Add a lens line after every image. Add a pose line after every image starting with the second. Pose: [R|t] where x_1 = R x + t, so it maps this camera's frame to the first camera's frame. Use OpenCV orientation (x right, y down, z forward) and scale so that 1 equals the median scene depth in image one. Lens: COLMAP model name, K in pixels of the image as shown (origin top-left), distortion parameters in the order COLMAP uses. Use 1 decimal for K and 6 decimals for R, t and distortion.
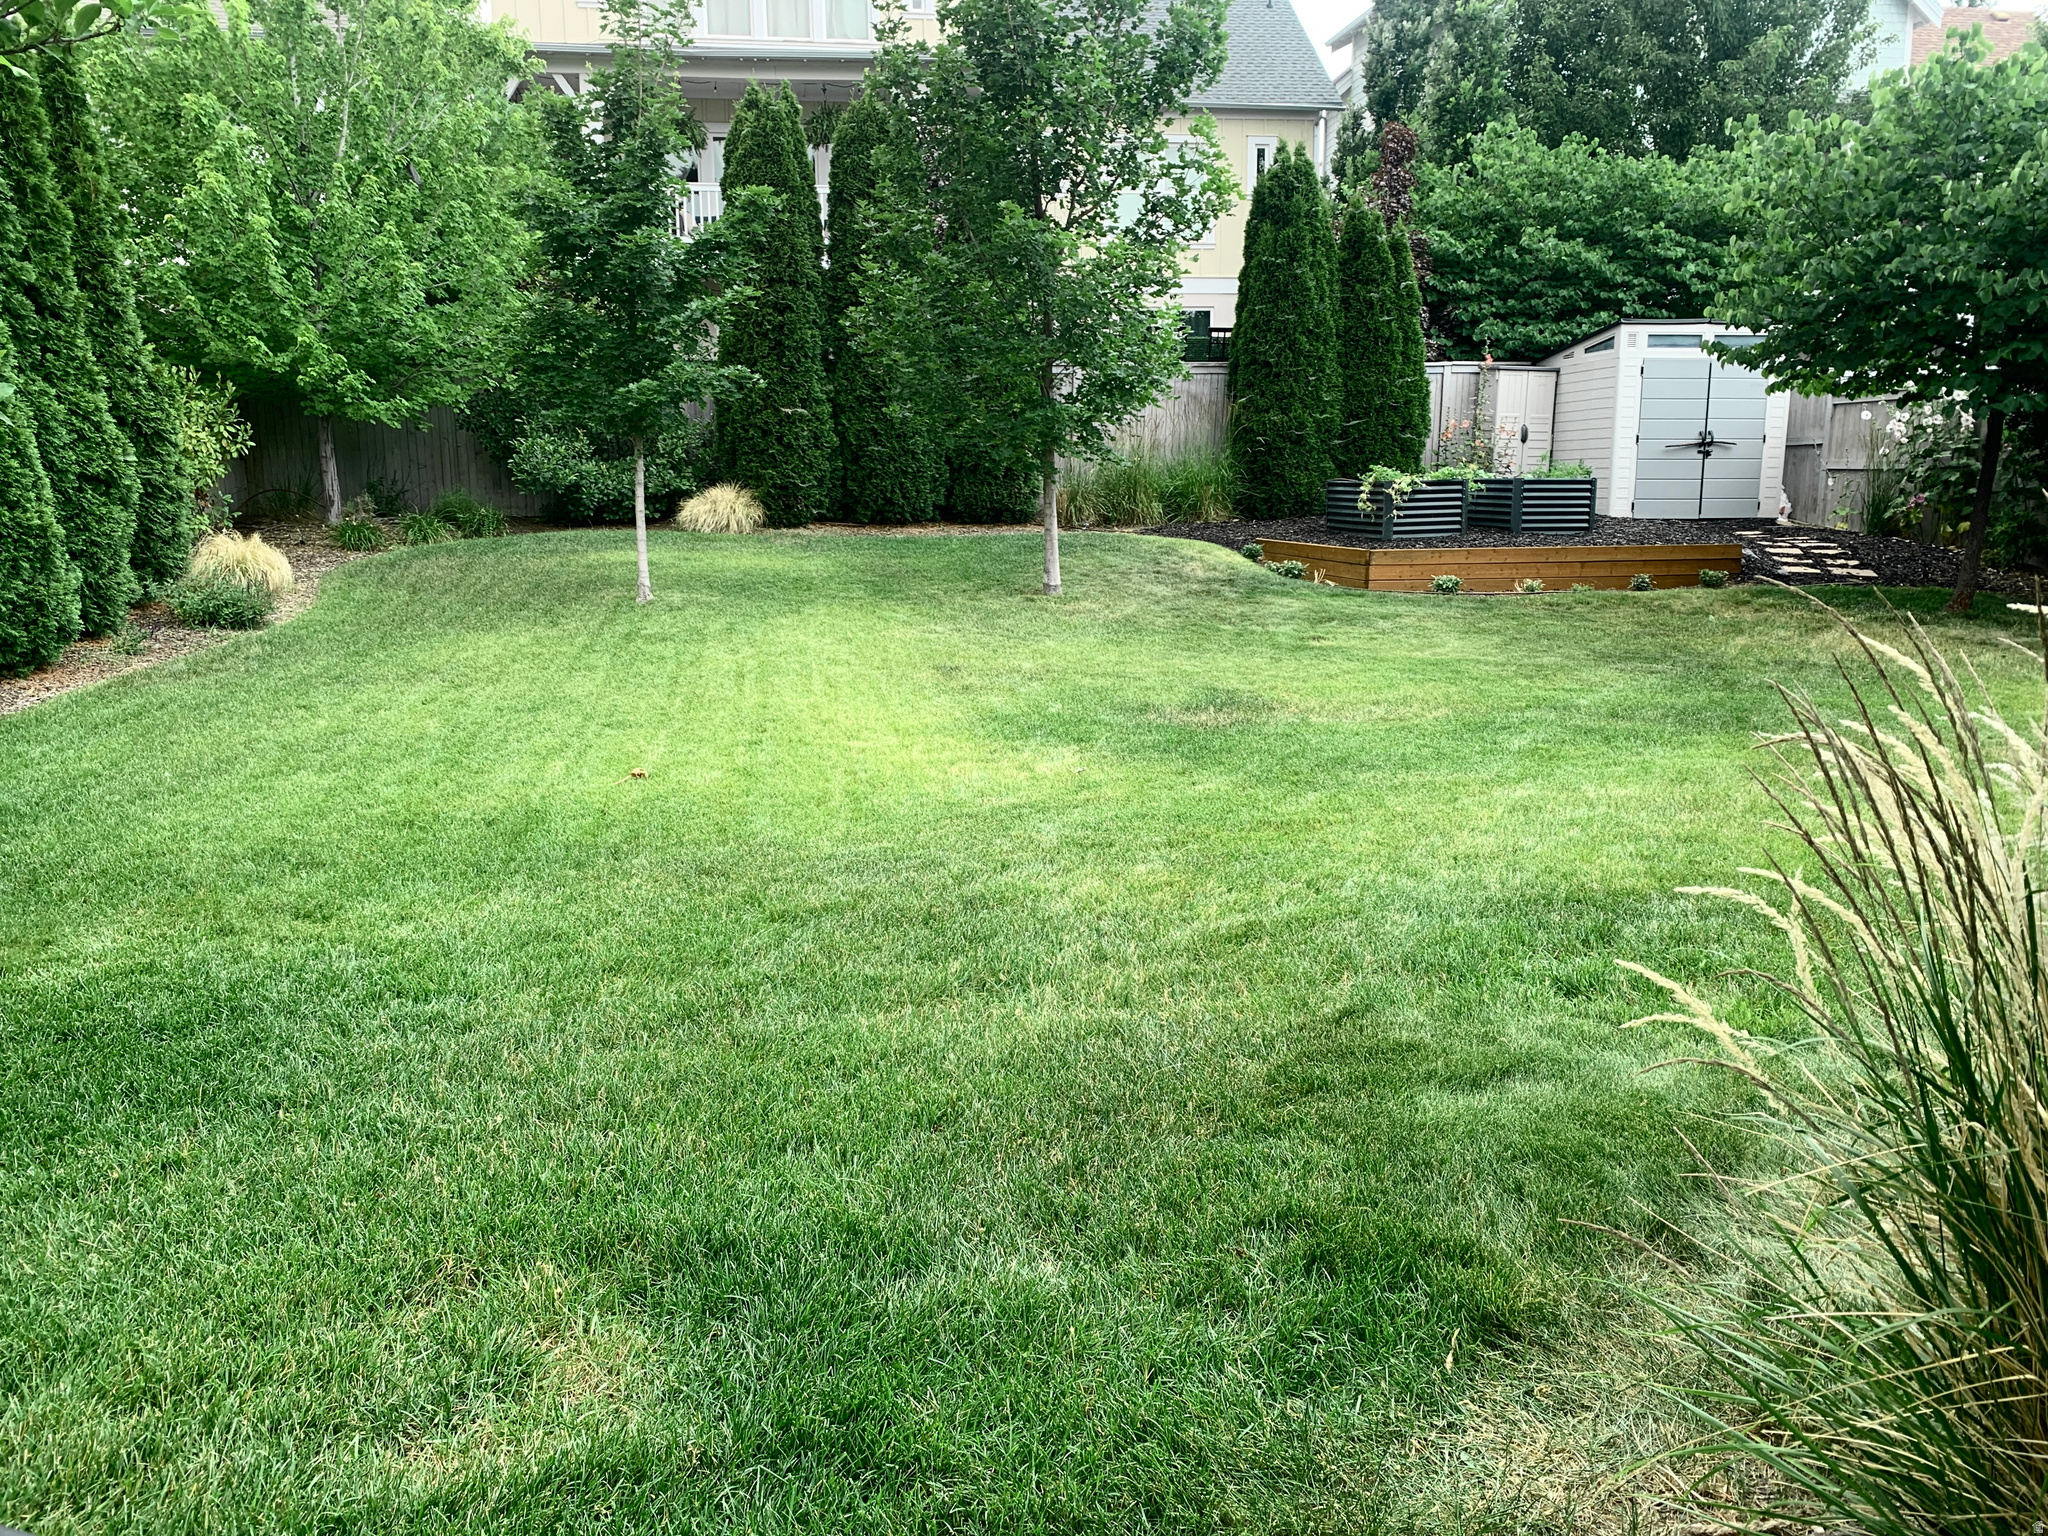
lens RADIAL K [[1538.4, 0, 1019.3], [0, 1538.4, 802.1], [0, 0, 1]] dist [0.004126, -0.057932]
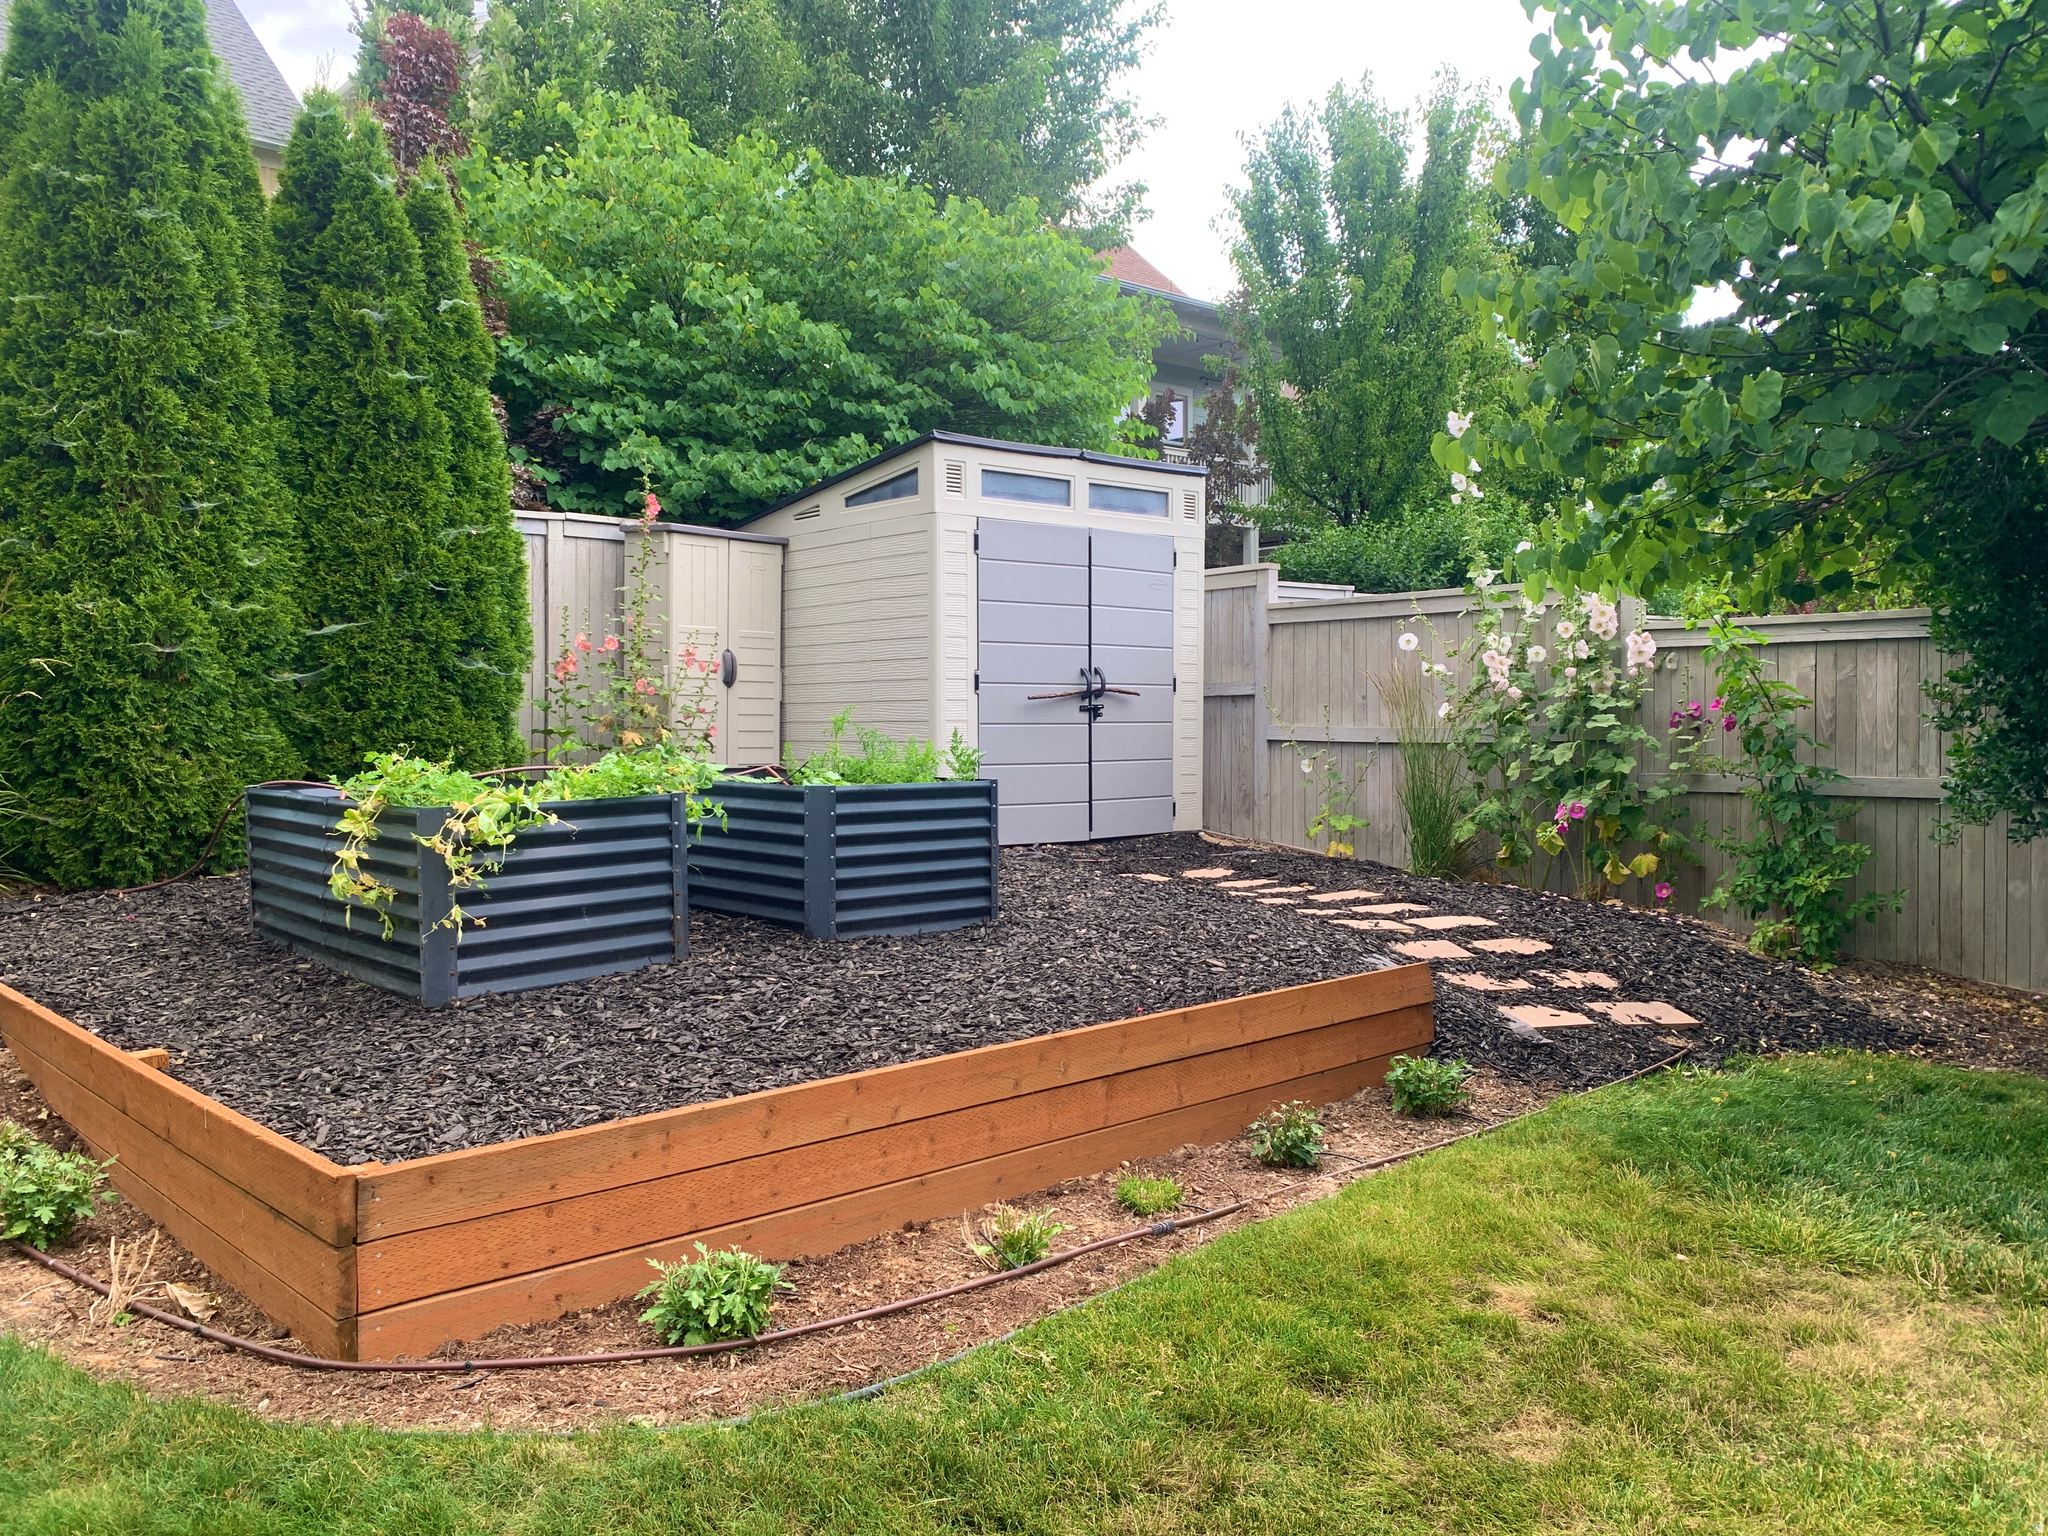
lens RADIAL K [[1538.4, 0, 1019.3], [0, 1538.4, 802.1], [0, 0, 1]] dist [0.004126, -0.057932]
pose [[0.832316, -0.025104, 0.553732, 0.143225], [0.109556, 0.986718, -0.119939, -0.136039], [-0.543367, 0.160492, 0.824012, 0.583960]]
